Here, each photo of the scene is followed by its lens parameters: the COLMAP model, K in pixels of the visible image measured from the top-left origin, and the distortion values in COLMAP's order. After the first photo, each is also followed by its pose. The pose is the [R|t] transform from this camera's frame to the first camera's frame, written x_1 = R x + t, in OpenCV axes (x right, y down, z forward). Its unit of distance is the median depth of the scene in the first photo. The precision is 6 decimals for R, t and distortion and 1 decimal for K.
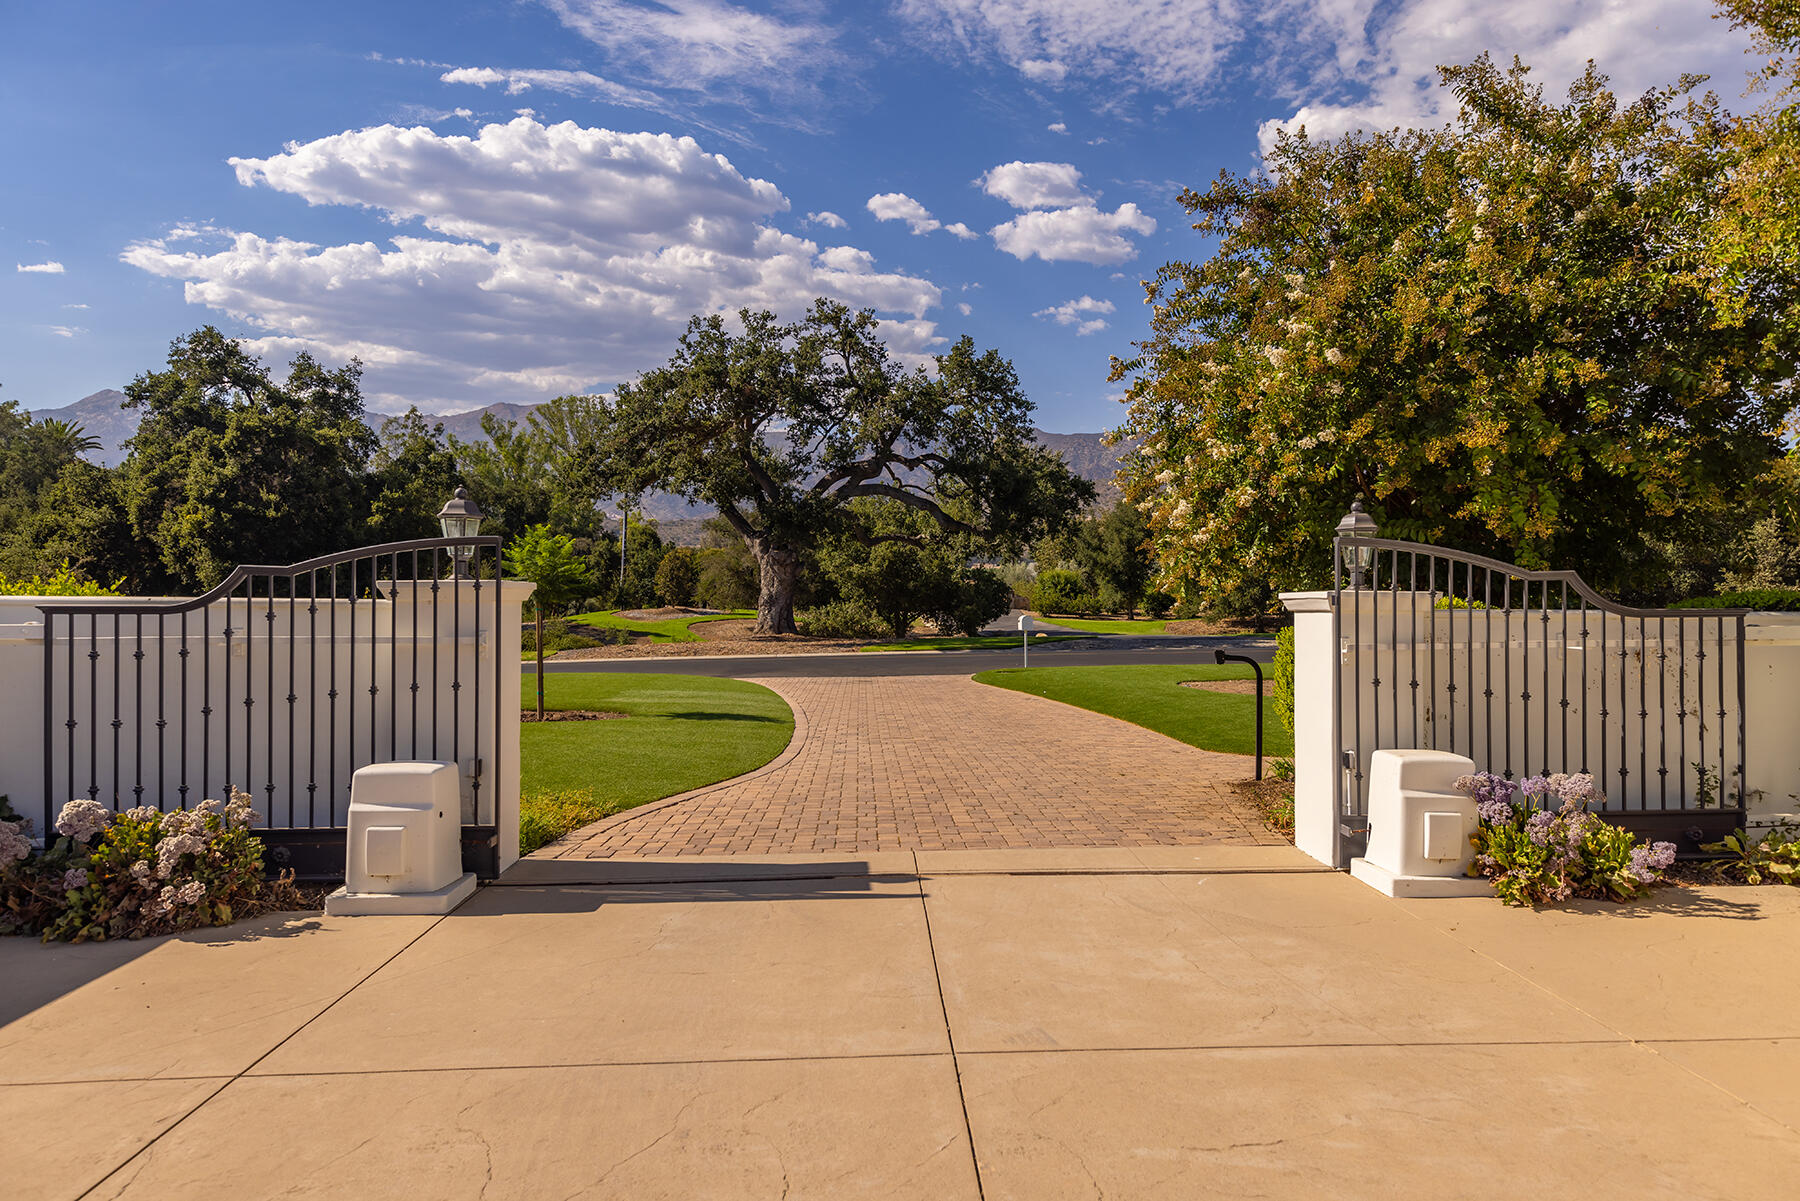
lens RADIAL K [[1163.8, 0, 917.1], [0, 1163.8, 592.1], [0, 0, 1]] dist [0.005611, 0.002188]
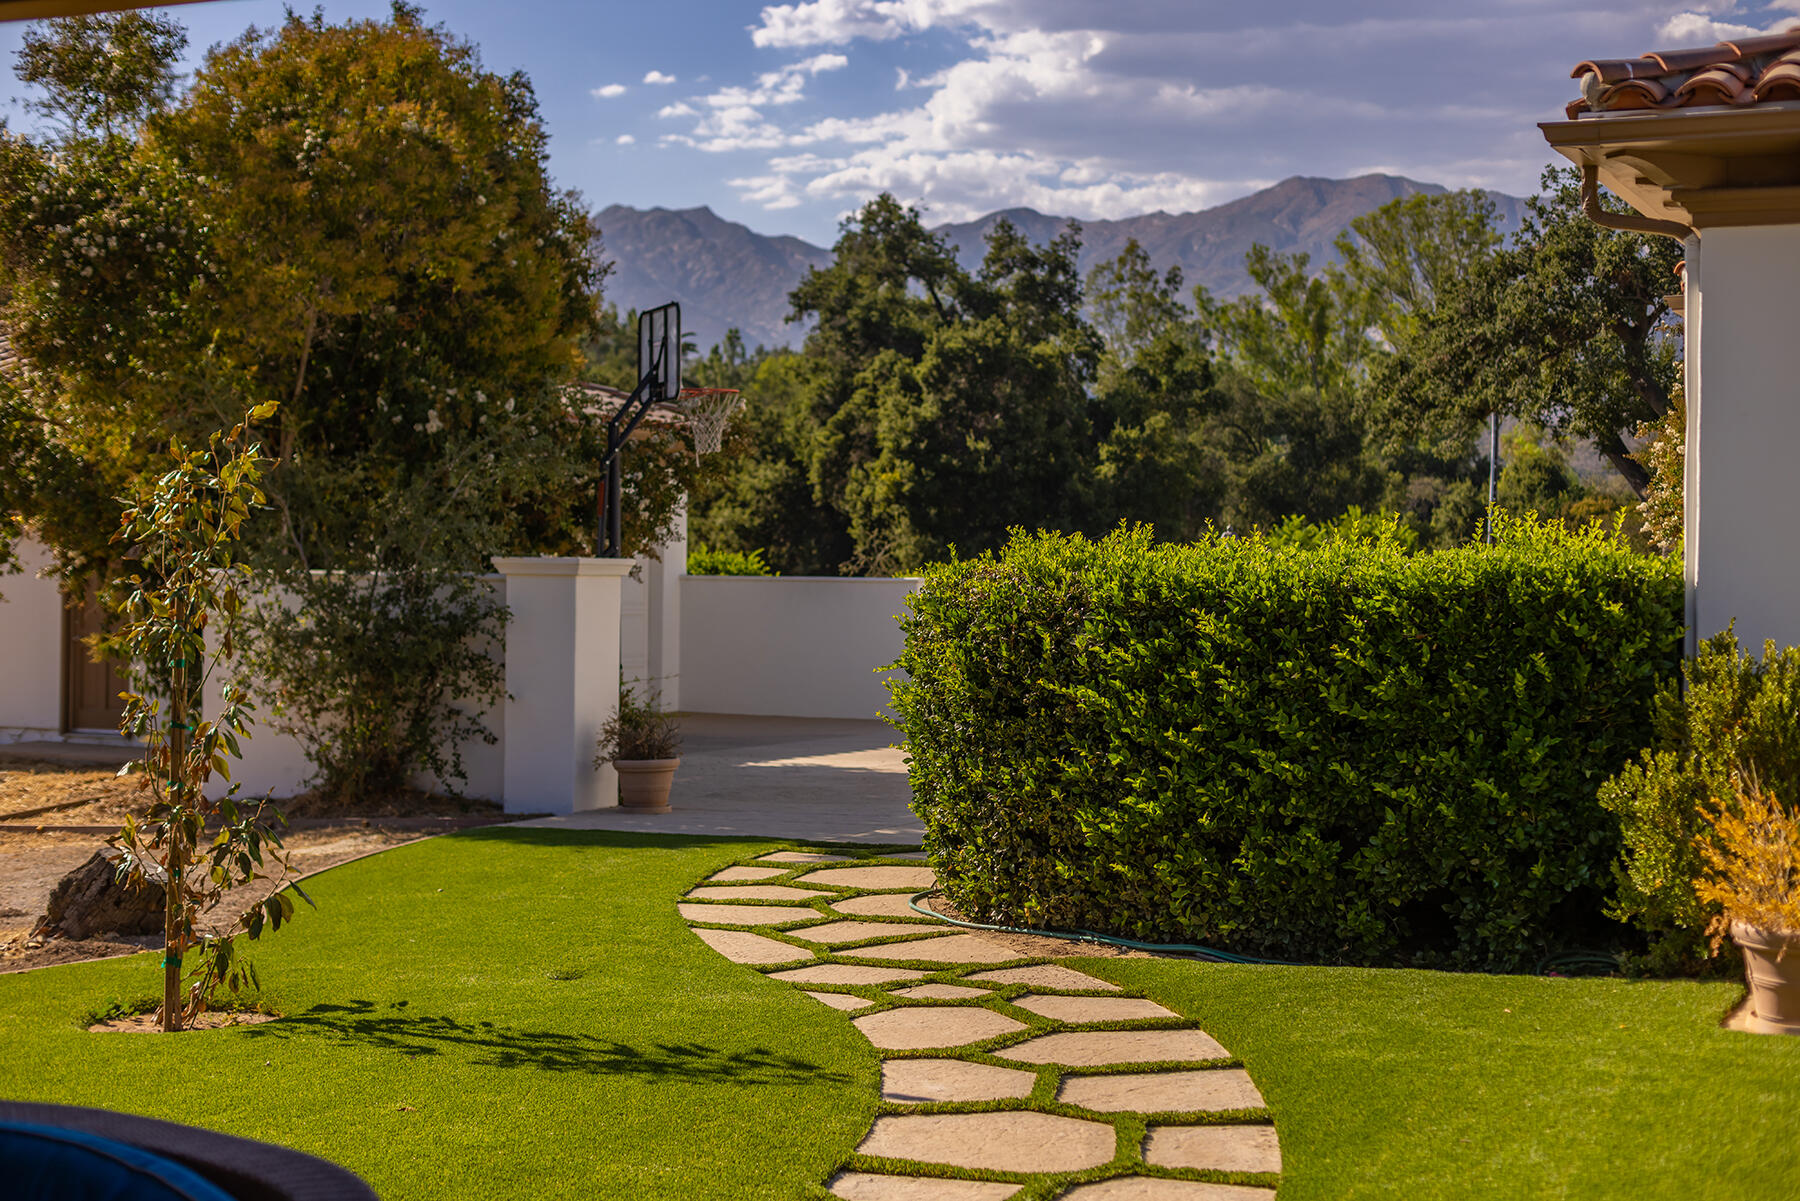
lens RADIAL K [[2560.4, 0, 885.3], [0, 2560.4, 600.1], [0, 0, 1]] dist [0.009055, 0.000000]
pose [[0.877187, 0.006668, -0.480103, 0.165707], [-0.002039, 0.999946, 0.010163, -0.000729], [0.480145, -0.007936, 0.877153, -0.435629]]
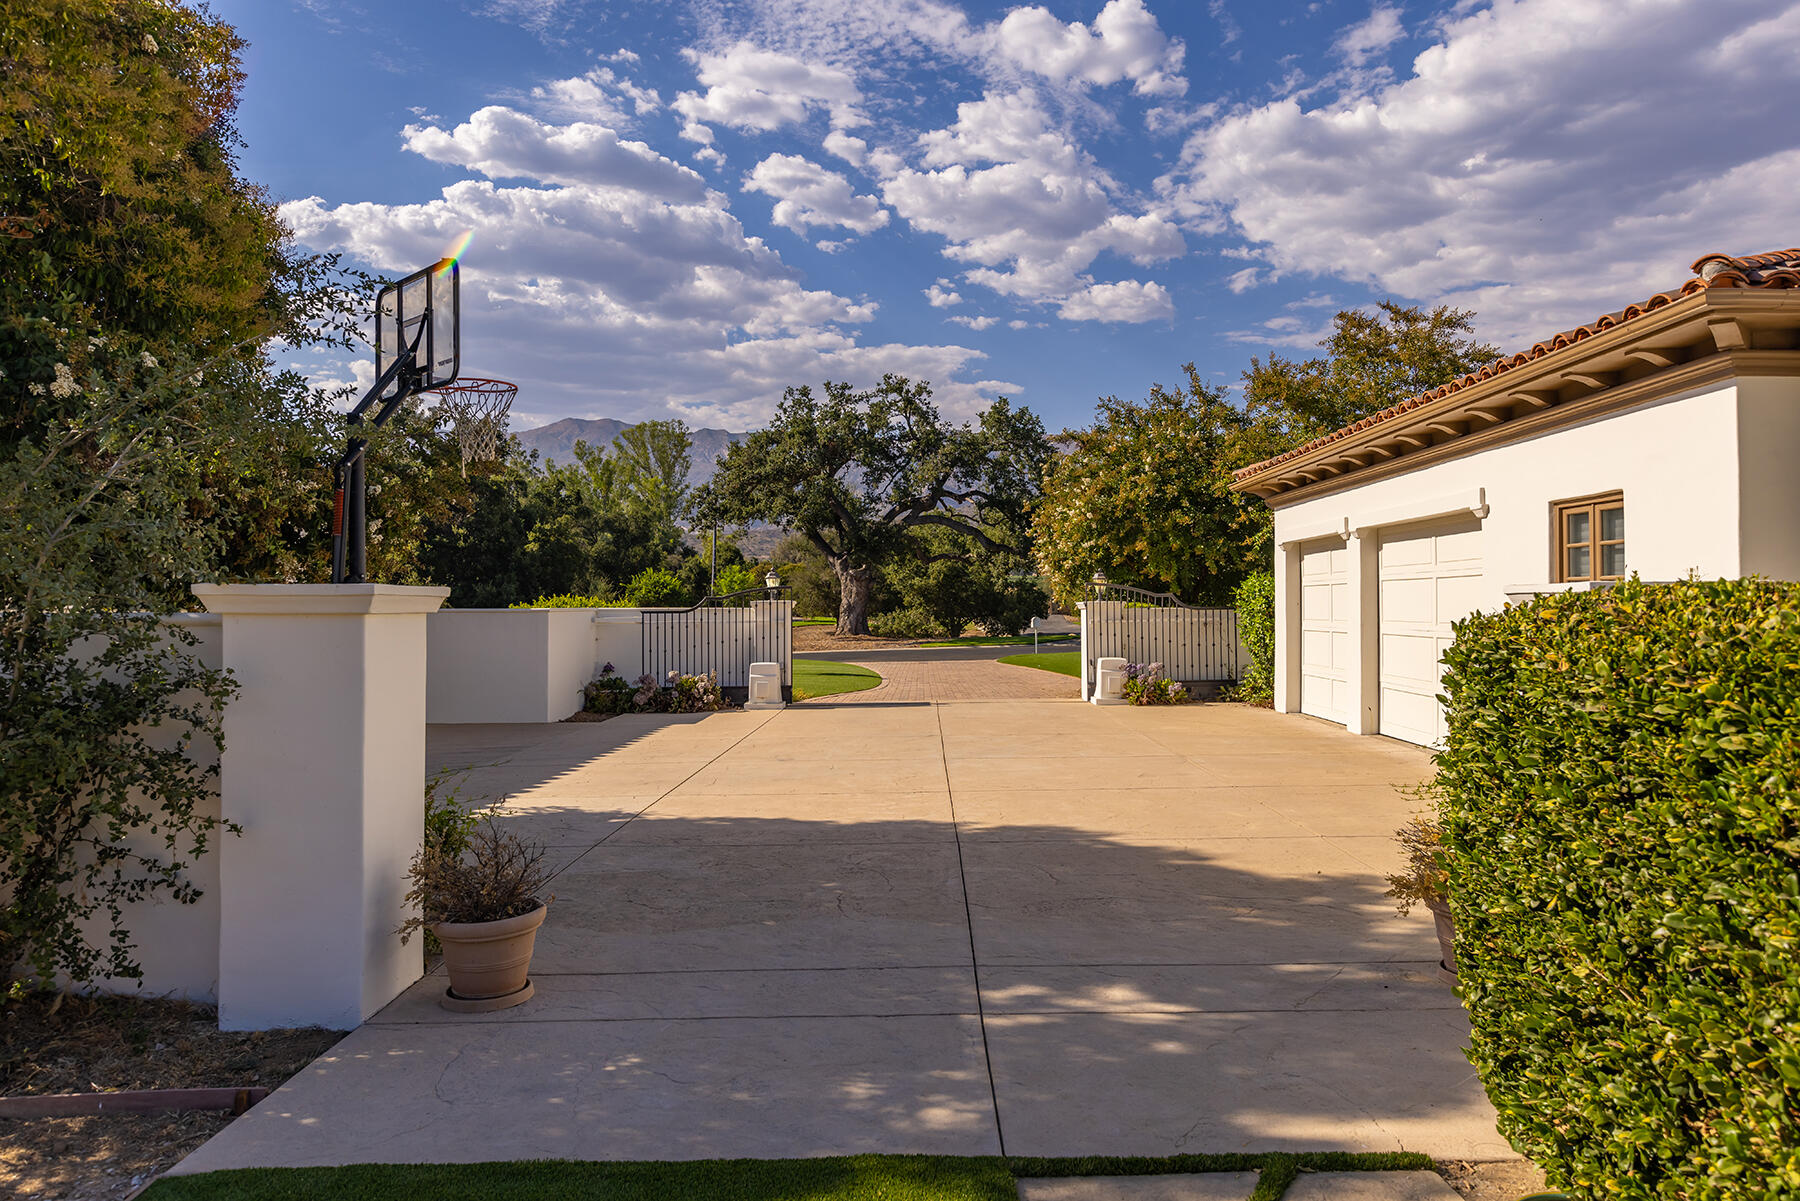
lens RADIAL K [[1163.8, 0, 916.3], [0, 1163.8, 599.3], [0, 0, 1]] dist [0.005611, 0.002188]
pose [[0.998489, -0.009607, -0.054110, 0.014274], [0.009579, 0.999954, -0.000777, -0.001089], [0.054115, 0.000258, 0.998535, -0.245291]]
